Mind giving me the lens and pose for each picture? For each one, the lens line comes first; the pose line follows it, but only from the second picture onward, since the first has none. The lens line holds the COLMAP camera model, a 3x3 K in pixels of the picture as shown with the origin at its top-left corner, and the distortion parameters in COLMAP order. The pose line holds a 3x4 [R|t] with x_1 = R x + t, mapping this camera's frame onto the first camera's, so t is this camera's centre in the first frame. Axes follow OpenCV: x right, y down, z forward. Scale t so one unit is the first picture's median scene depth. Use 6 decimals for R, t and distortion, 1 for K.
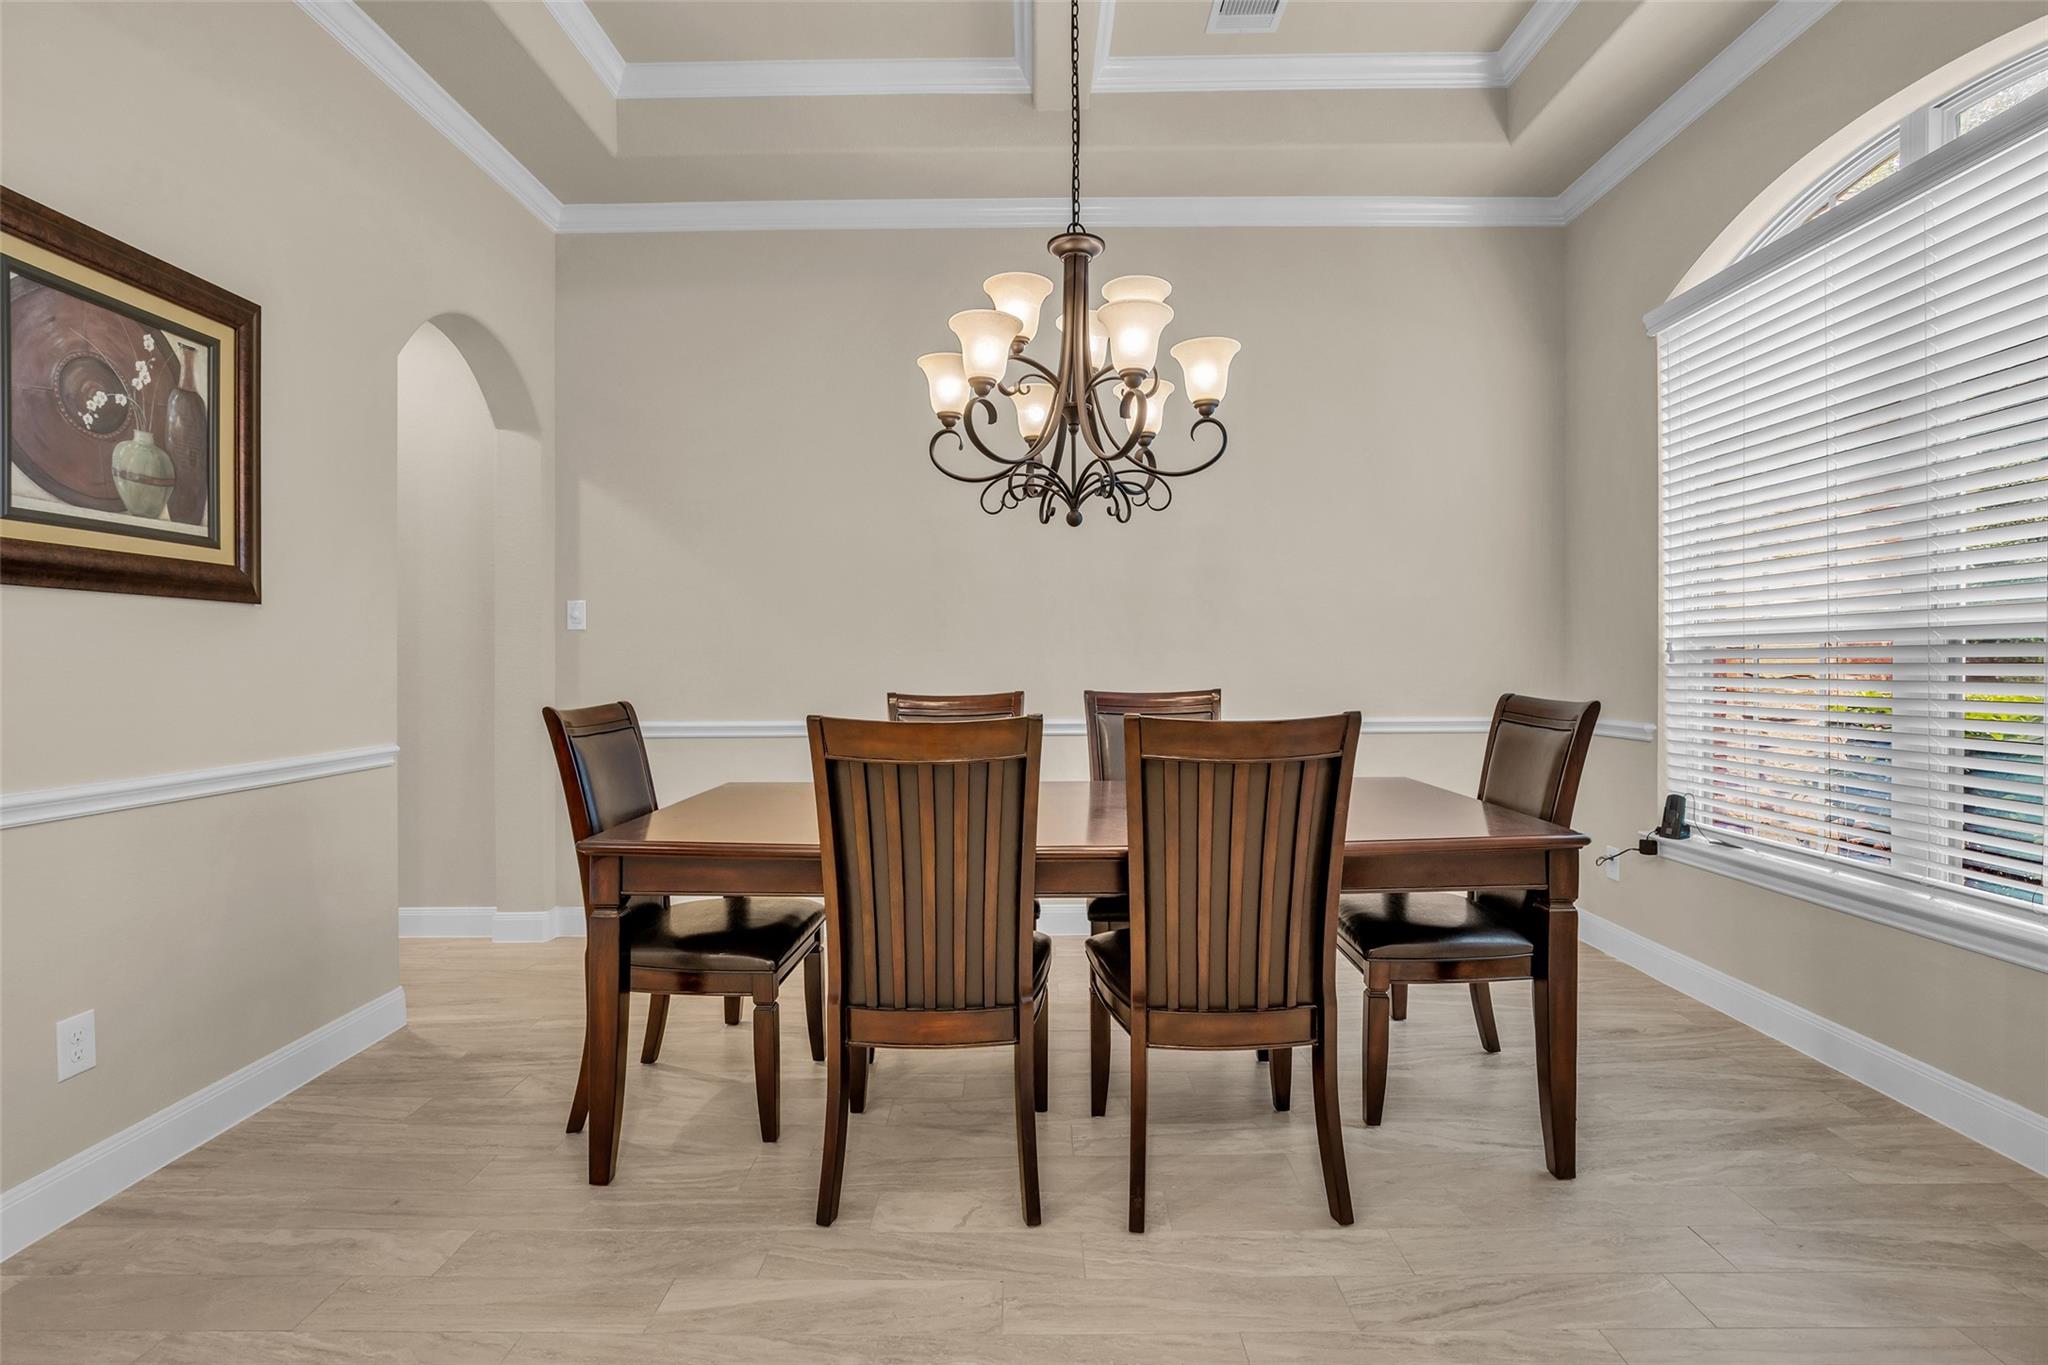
lens RADIAL K [[960.6, 0, 1033.9], [0, 960.6, 674.7], [0, 0, 1]] dist [-0.018205, 0.002417]
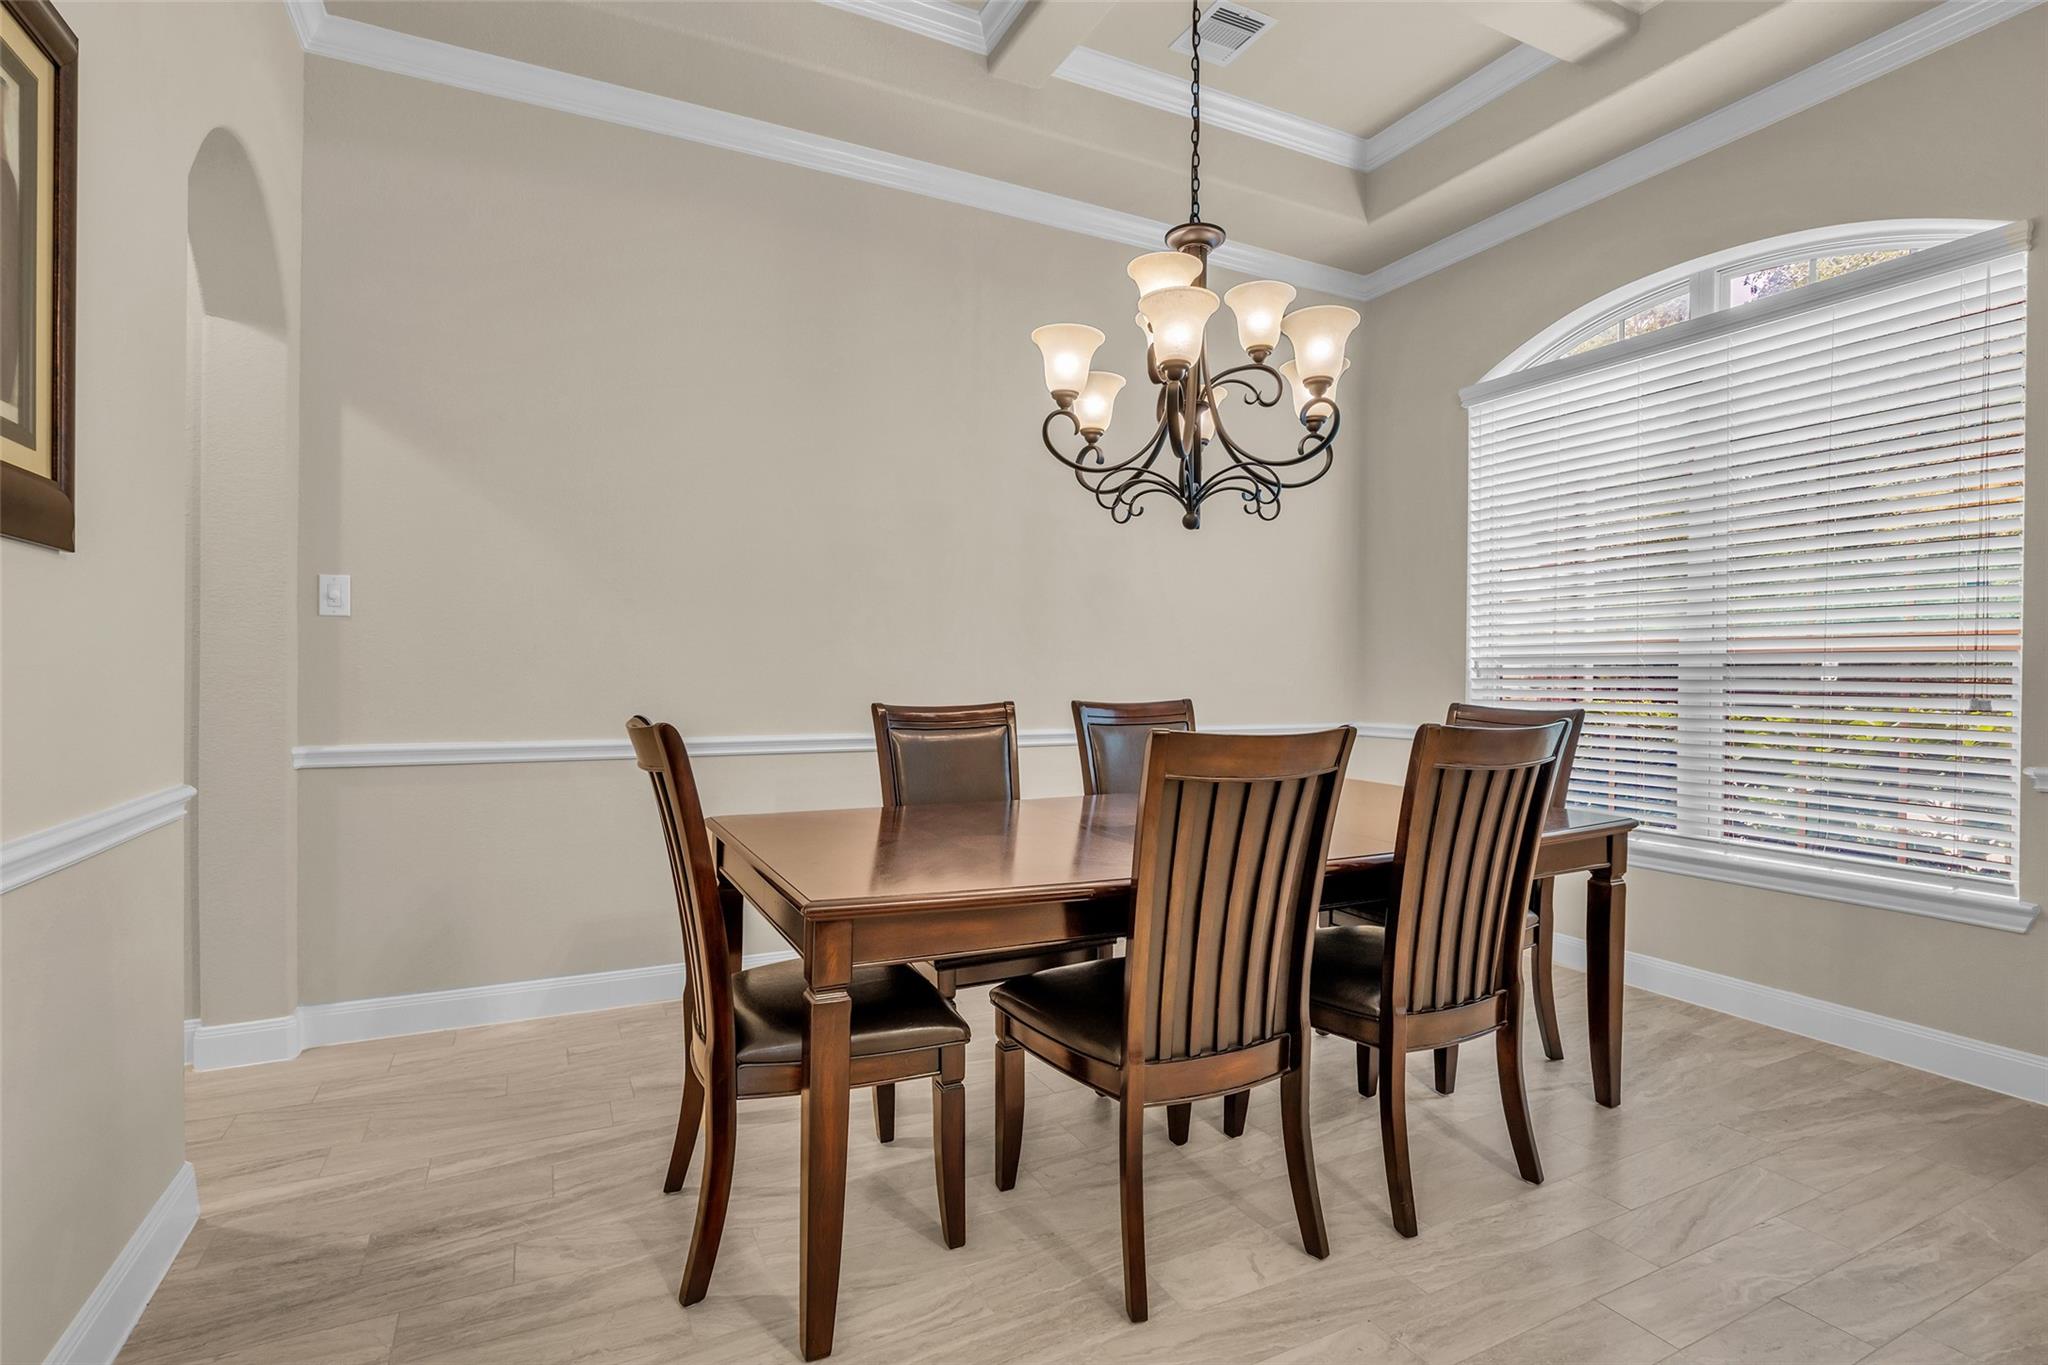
lens RADIAL K [[960.6, 0, 1024.3], [0, 960.6, 693.2], [0, 0, 1]] dist [-0.018205, 0.002417]
pose [[0.894744, 0.003632, 0.446565, -0.482433], [-0.006791, 0.999962, 0.005474, 0.004584], [-0.446528, -0.007931, 0.894734, 0.194600]]
